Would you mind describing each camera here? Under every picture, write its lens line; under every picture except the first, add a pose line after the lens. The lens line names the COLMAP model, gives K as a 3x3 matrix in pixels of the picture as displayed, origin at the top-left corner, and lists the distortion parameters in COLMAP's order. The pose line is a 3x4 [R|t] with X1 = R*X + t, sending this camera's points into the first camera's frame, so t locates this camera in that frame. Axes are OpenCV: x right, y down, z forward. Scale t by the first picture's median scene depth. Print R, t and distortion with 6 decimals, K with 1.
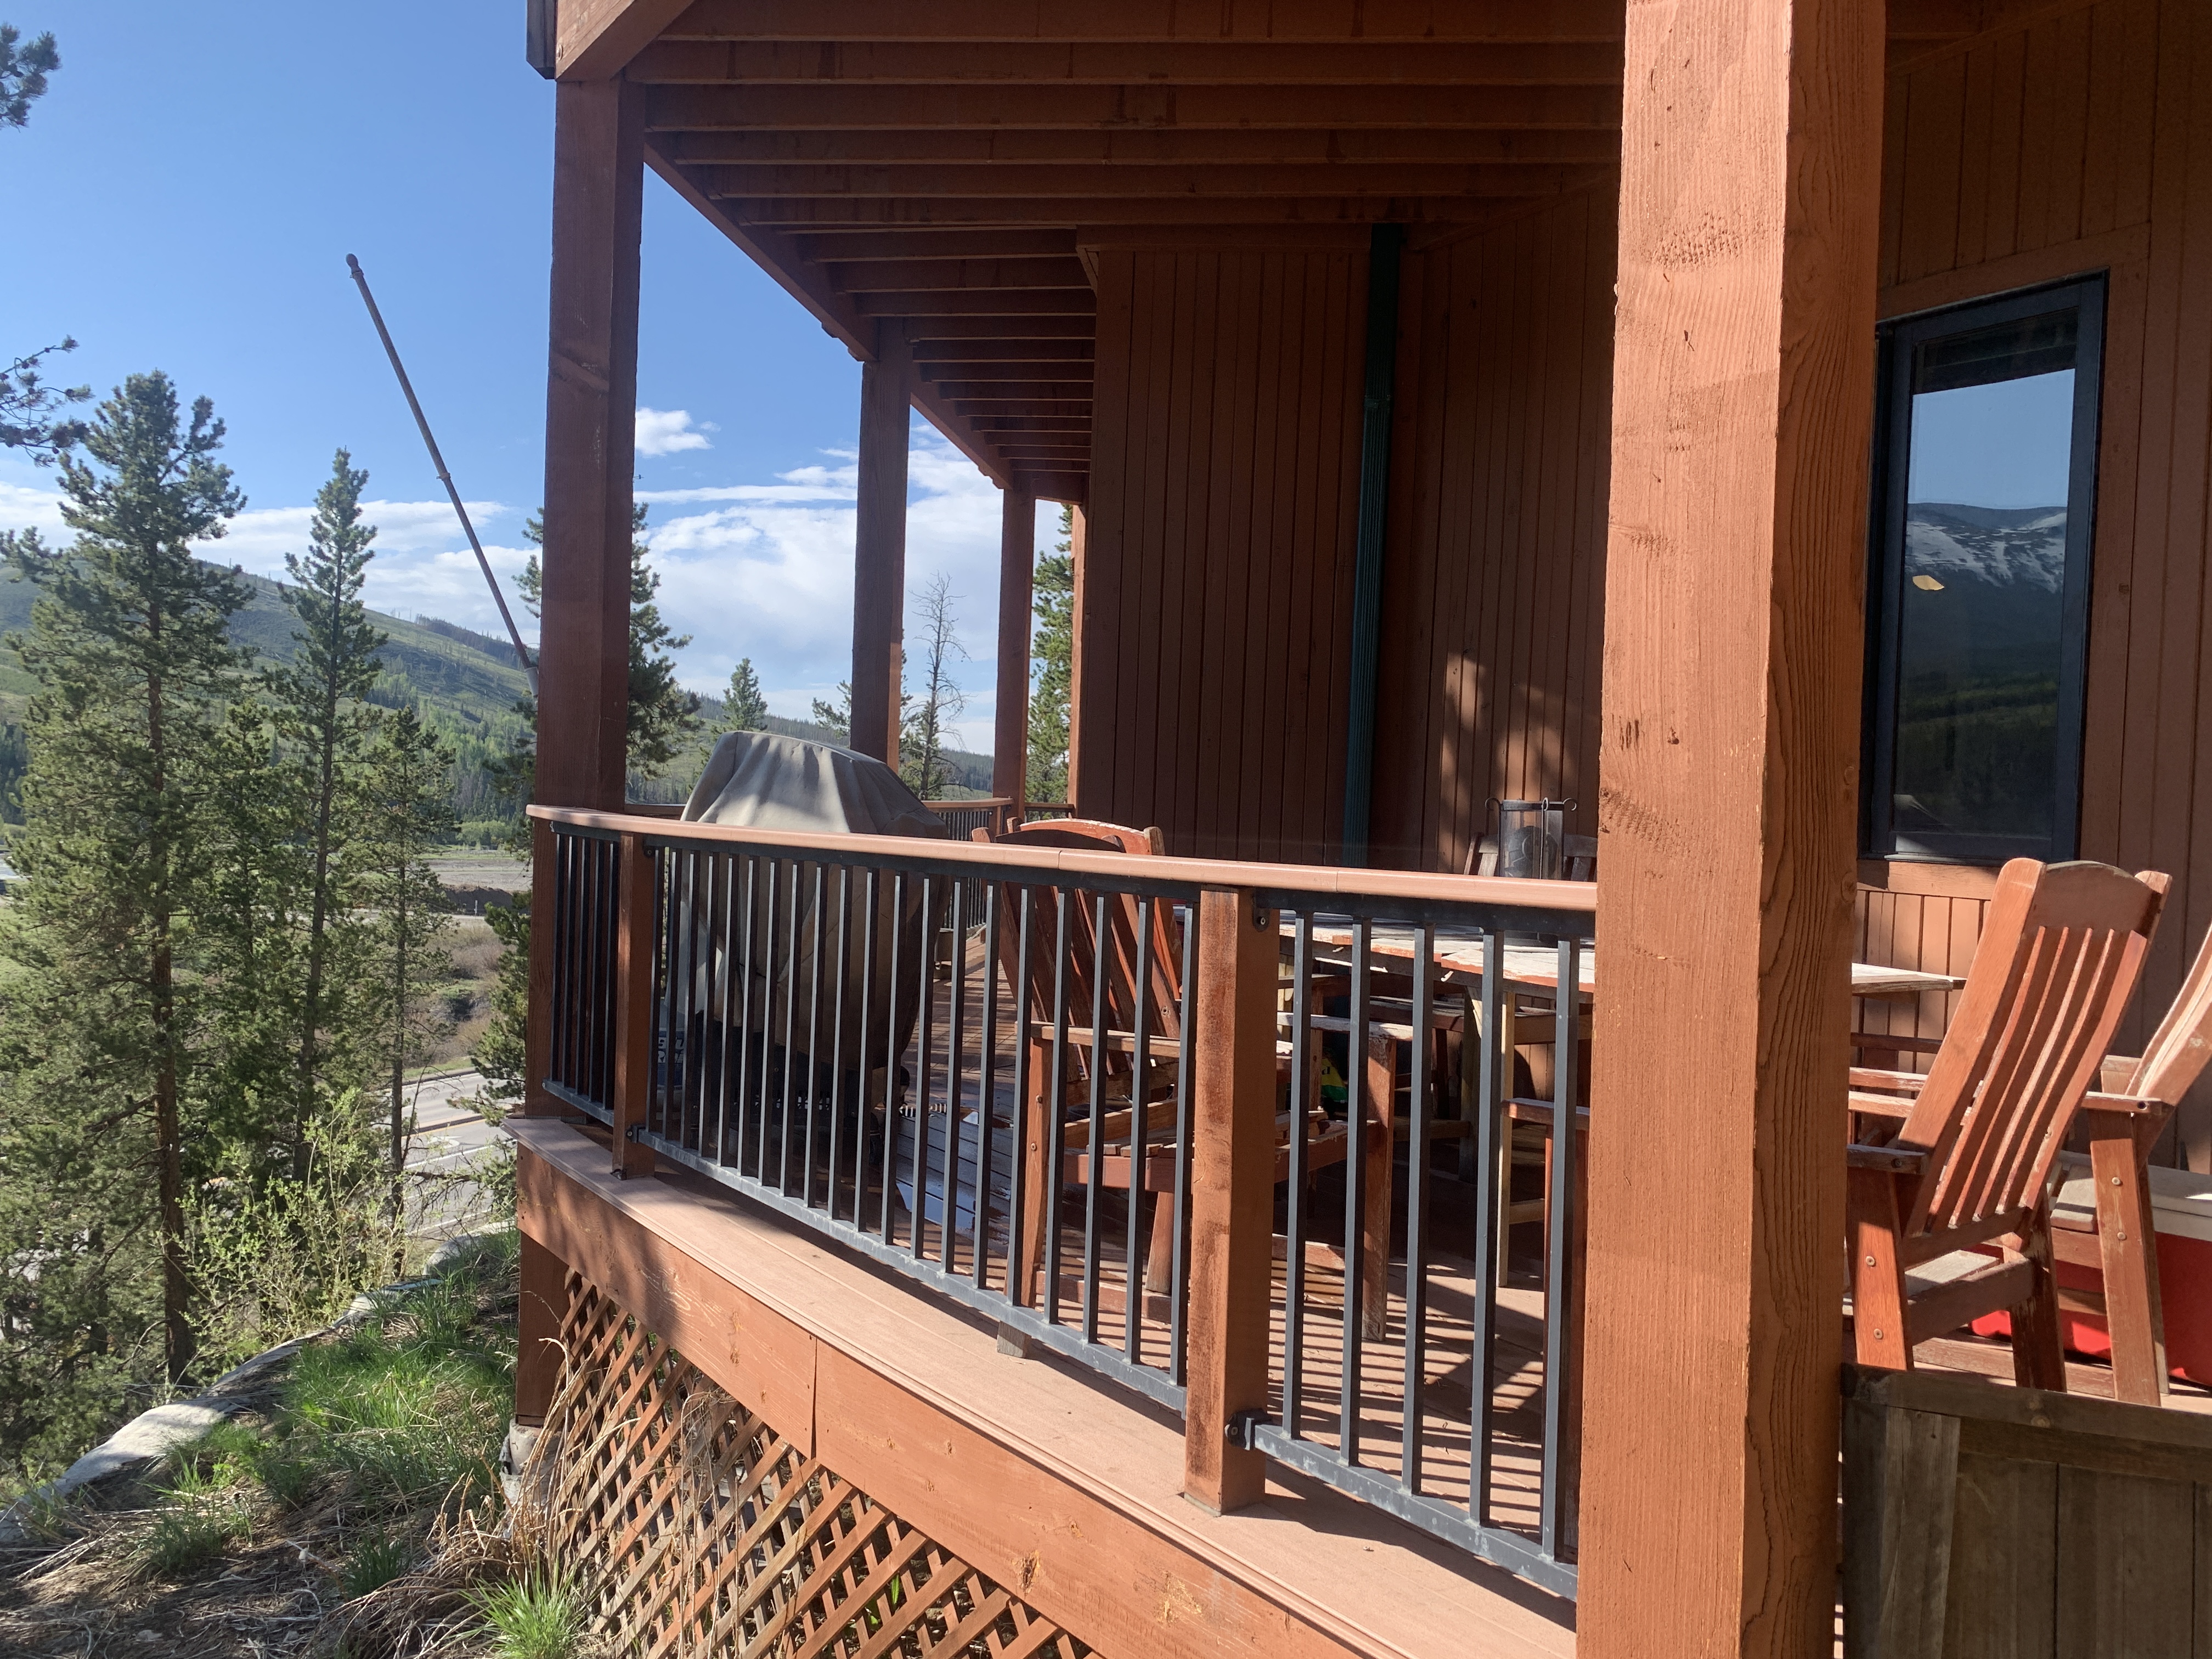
lens RADIAL K [[1626.0, 0, 1104.4], [0, 1626.0, 834.0], [0, 0, 1]] dist [-0.000951, 0.005575]
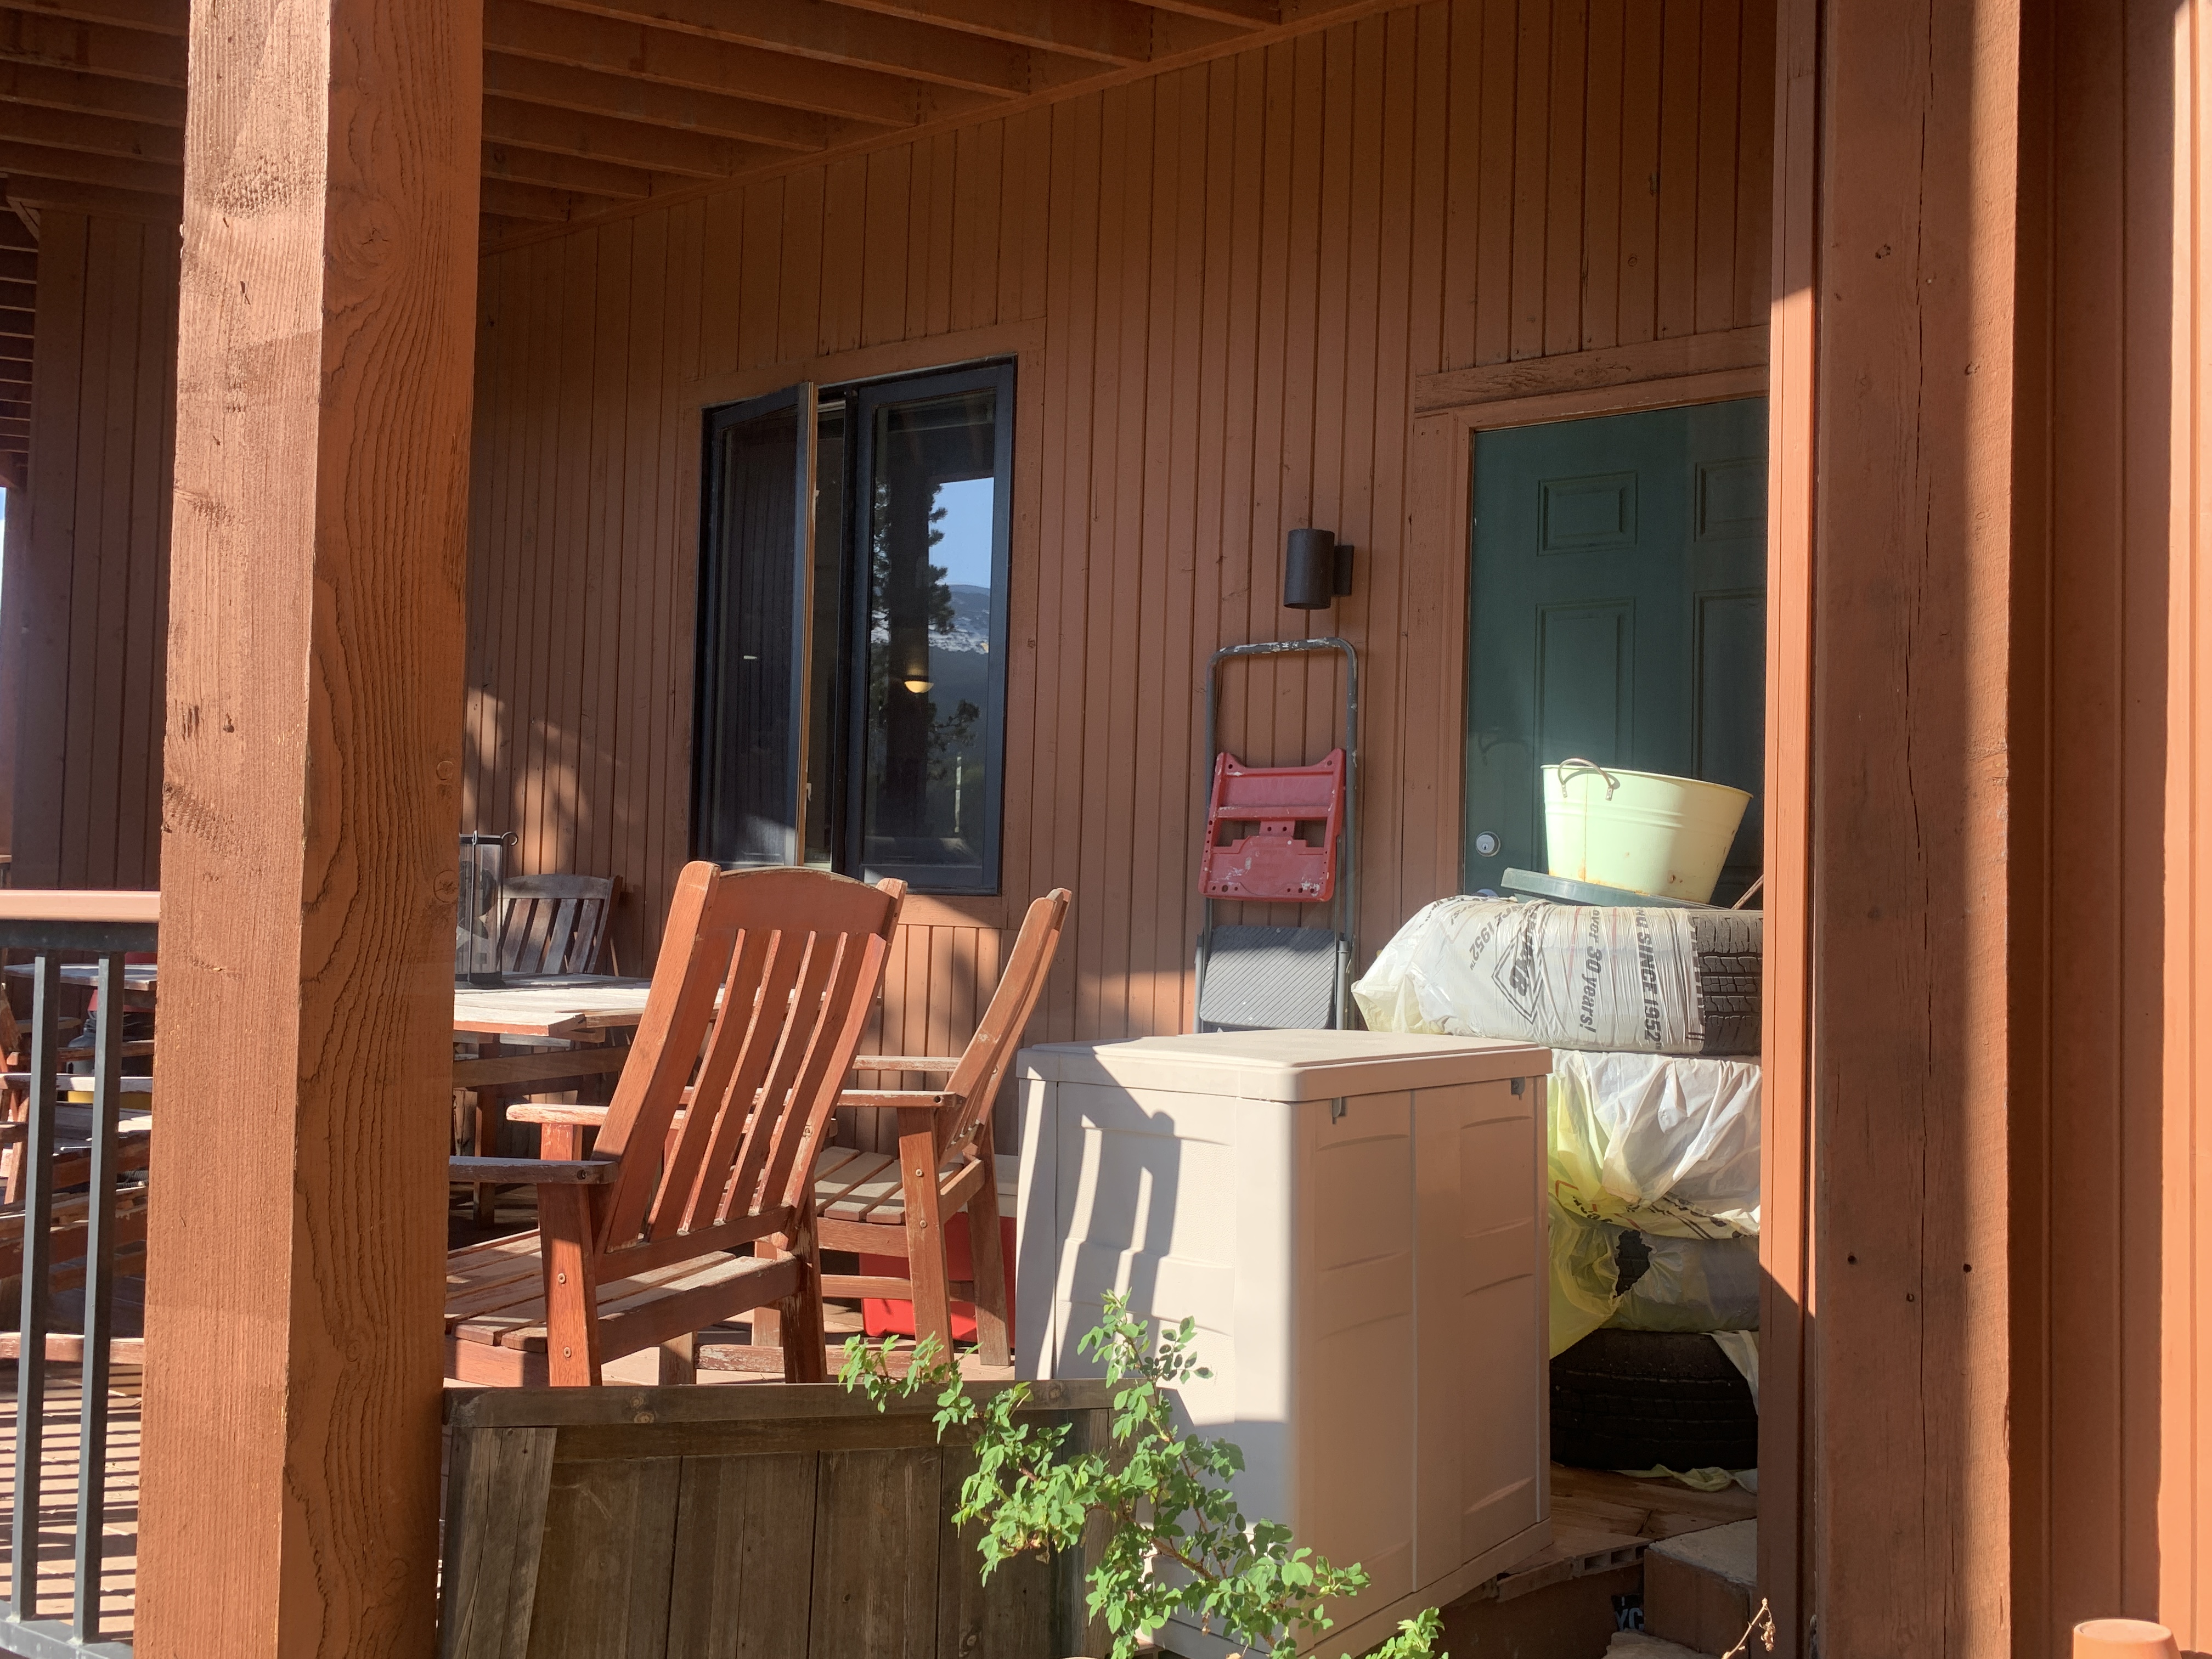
lens RADIAL K [[1622.6, 0, 1101.2], [0, 1622.6, 859.8], [0, 0, 1]] dist [0.004420, -0.003595]
pose [[0.895141, -0.011586, 0.445633, 0.378709], [0.021824, 0.999602, -0.017849, 0.042284], [-0.445249, 0.025703, 0.895038, -0.024126]]
